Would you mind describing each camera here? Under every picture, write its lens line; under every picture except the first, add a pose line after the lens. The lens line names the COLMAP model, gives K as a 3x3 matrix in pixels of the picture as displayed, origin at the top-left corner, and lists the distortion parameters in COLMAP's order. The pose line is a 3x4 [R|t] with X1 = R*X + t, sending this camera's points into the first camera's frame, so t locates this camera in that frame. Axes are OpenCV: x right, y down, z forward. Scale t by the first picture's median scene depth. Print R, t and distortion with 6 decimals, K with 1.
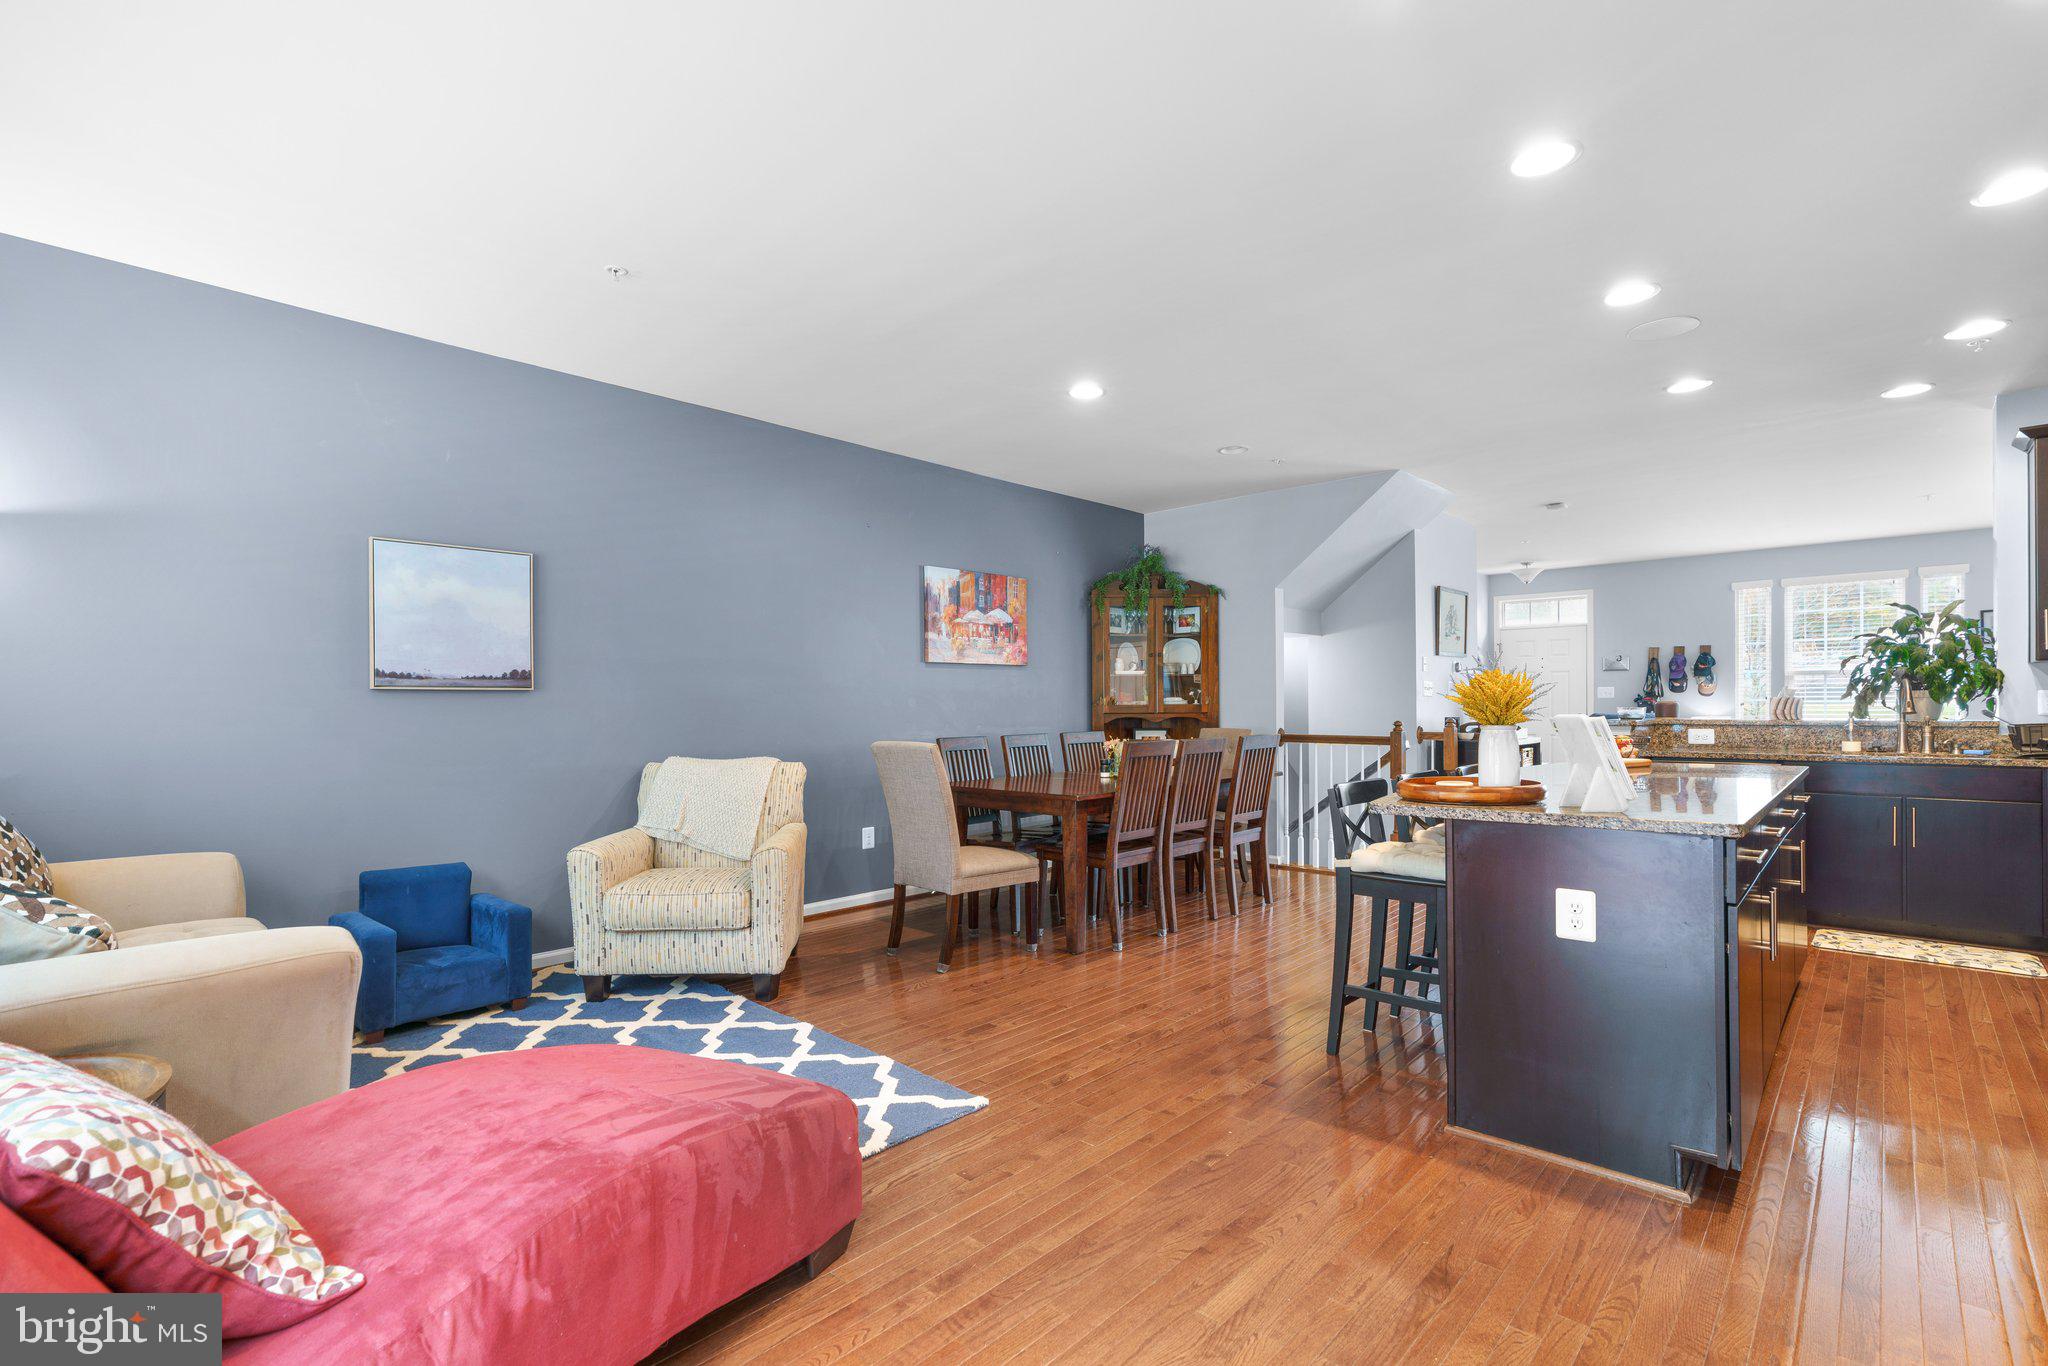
lens RADIAL K [[922.5, 0, 1024.6], [0, 922.5, 706.1], [0, 0, 1]] dist [-0.012798, 0.006020]
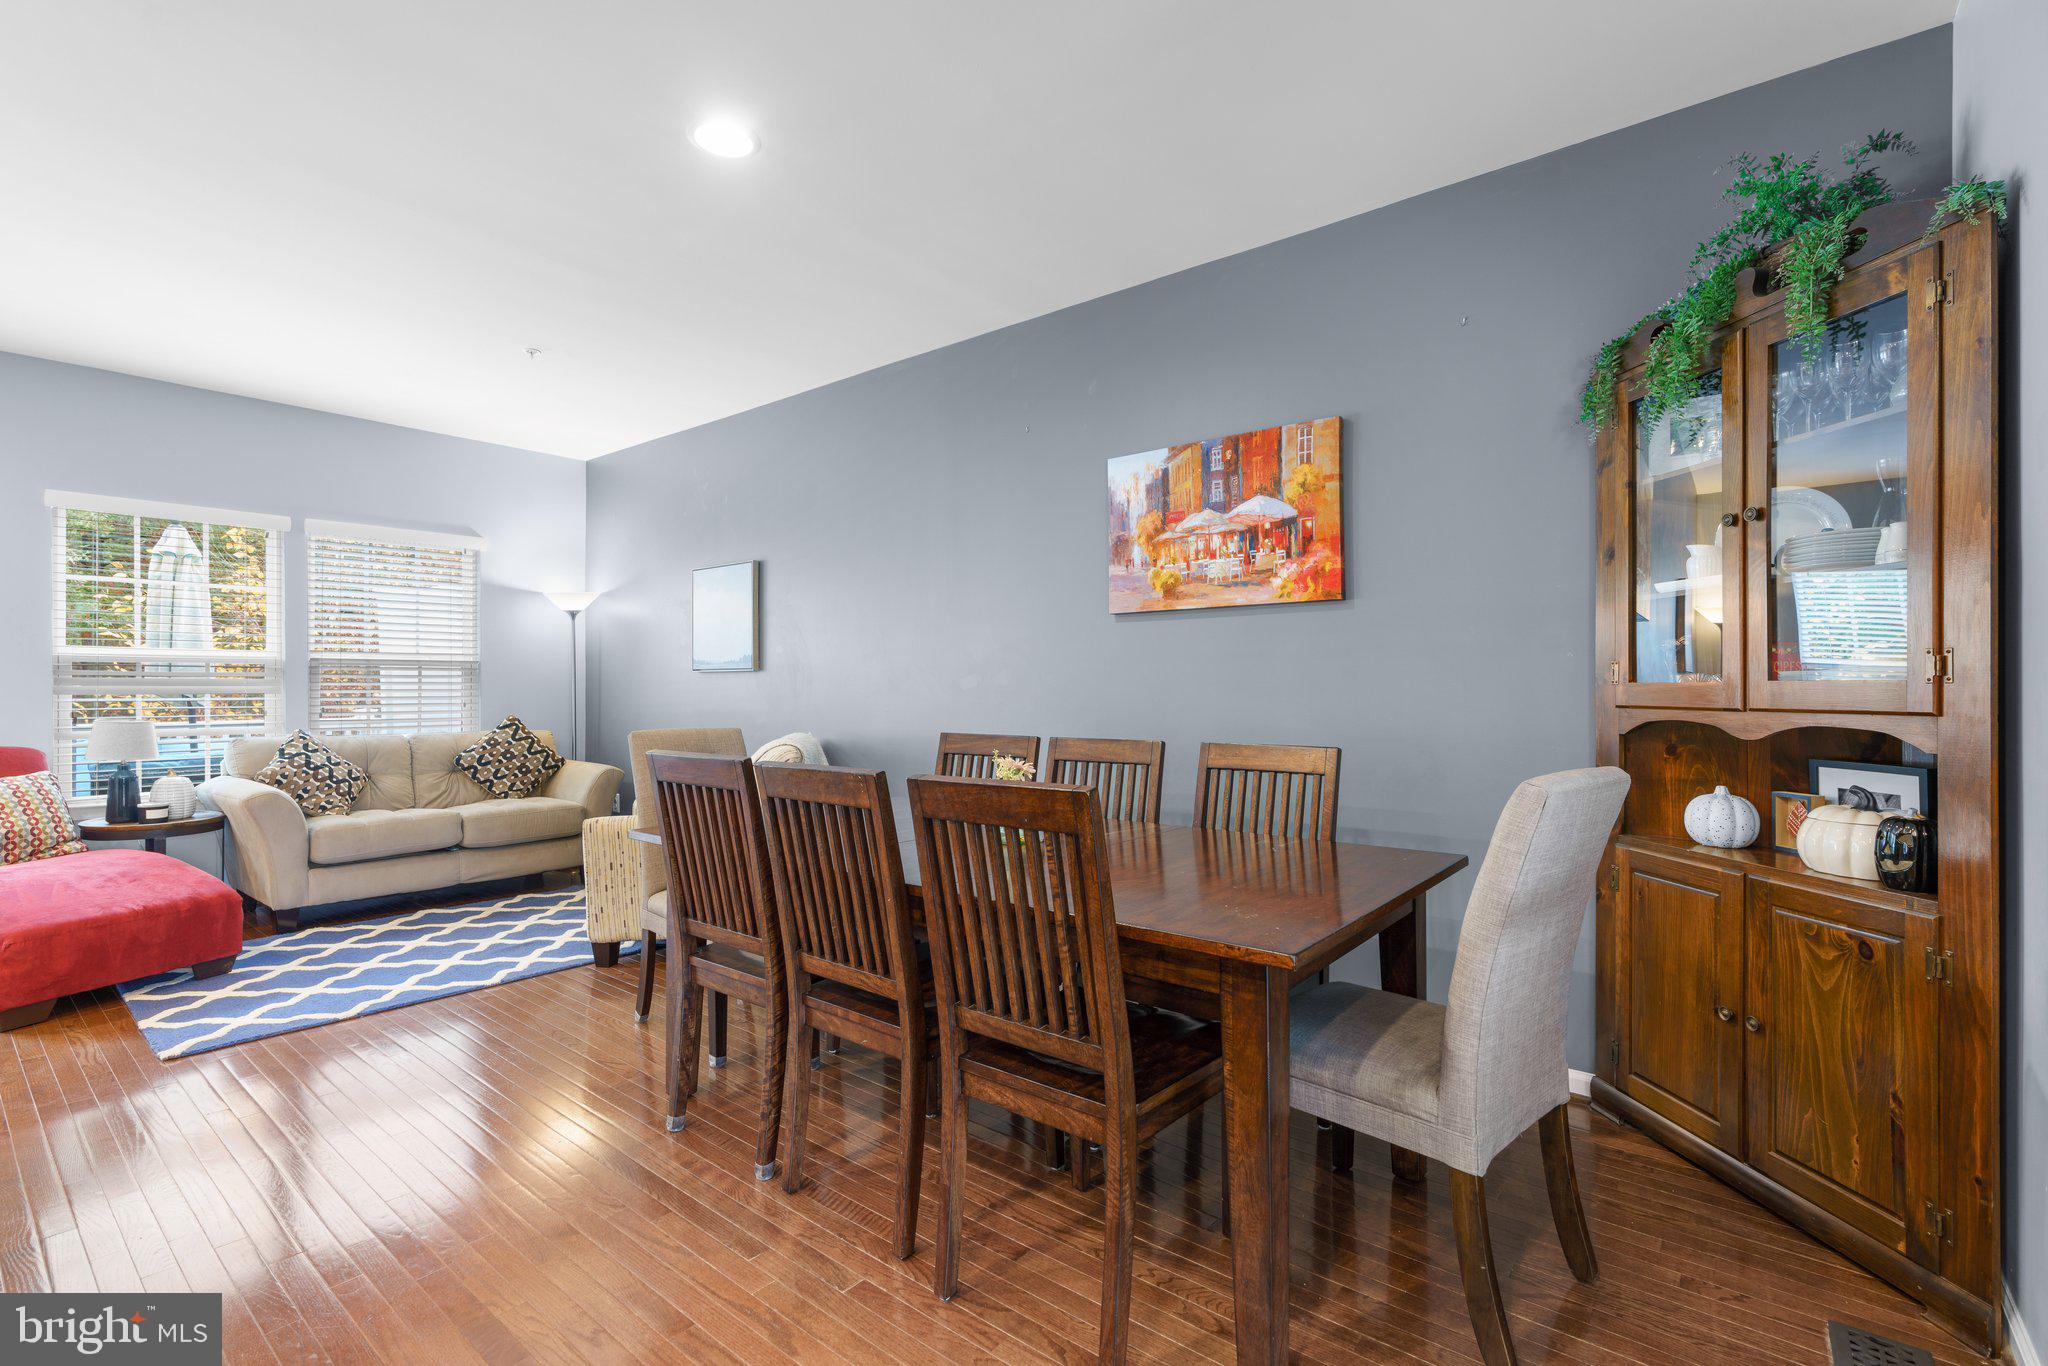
lens RADIAL K [[922.5, 0, 1013.9], [0, 922.5, 681.1], [0, 0, 1]] dist [-0.012798, 0.006020]
pose [[0.068178, -0.000893, -0.997673, 0.484998], [-0.001278, 0.999999, -0.000983, -0.002478], [0.997672, 0.001342, 0.068177, 0.855135]]
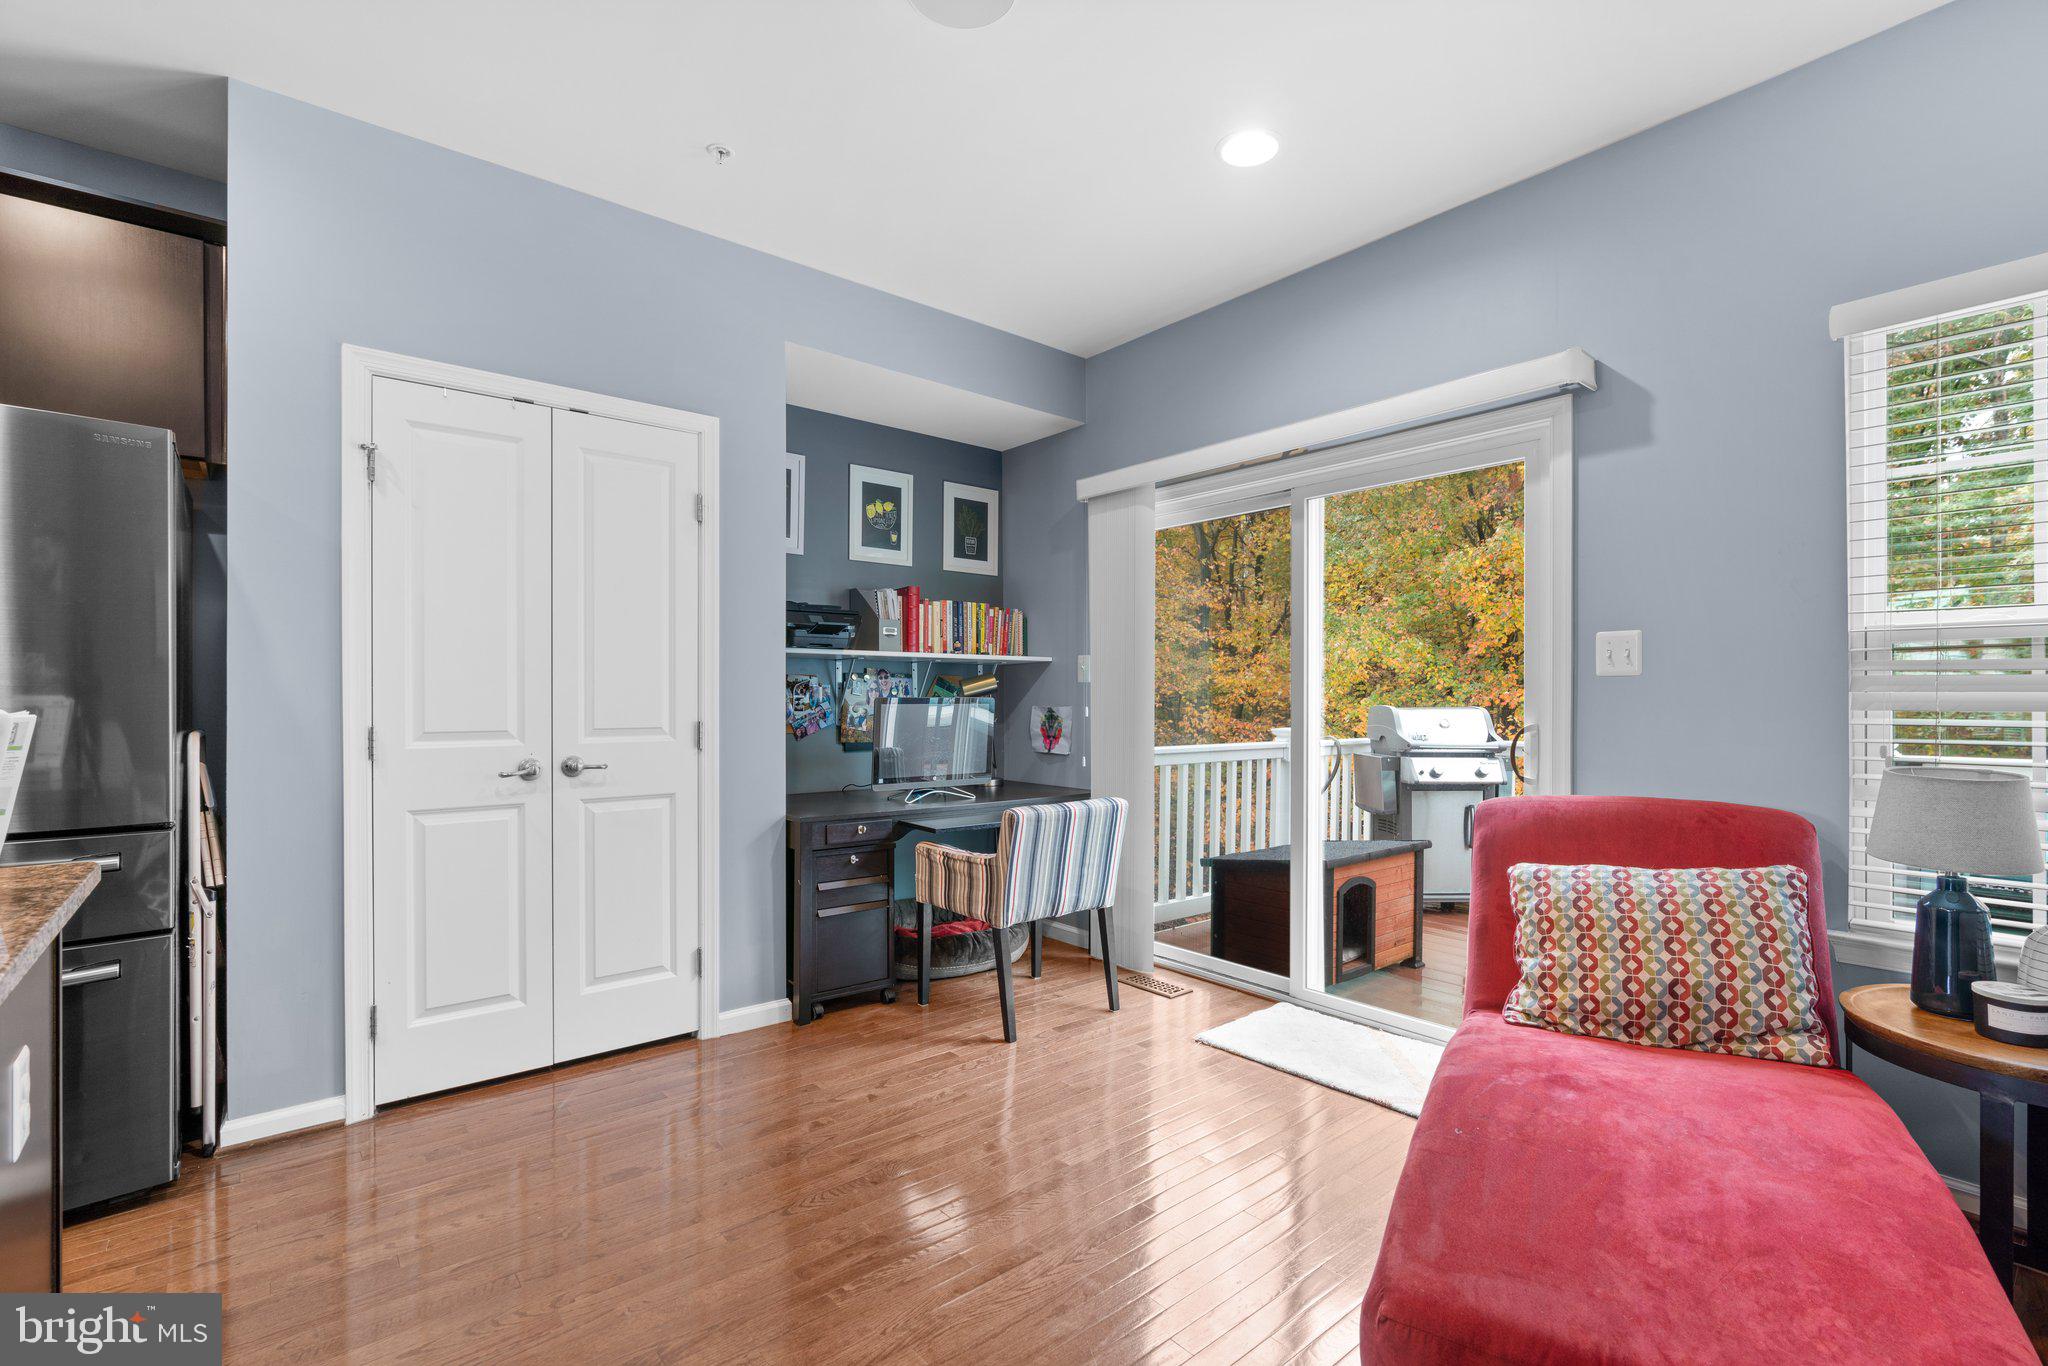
lens RADIAL K [[922.5, 0, 1028.1], [0, 922.5, 700.4], [0, 0, 1]] dist [-0.012798, 0.006020]
pose [[-0.992781, 0.004728, 0.119849, -0.014555], [0.005187, 0.999980, 0.003521, 0.002039], [-0.119830, 0.004118, -0.992786, 0.544741]]
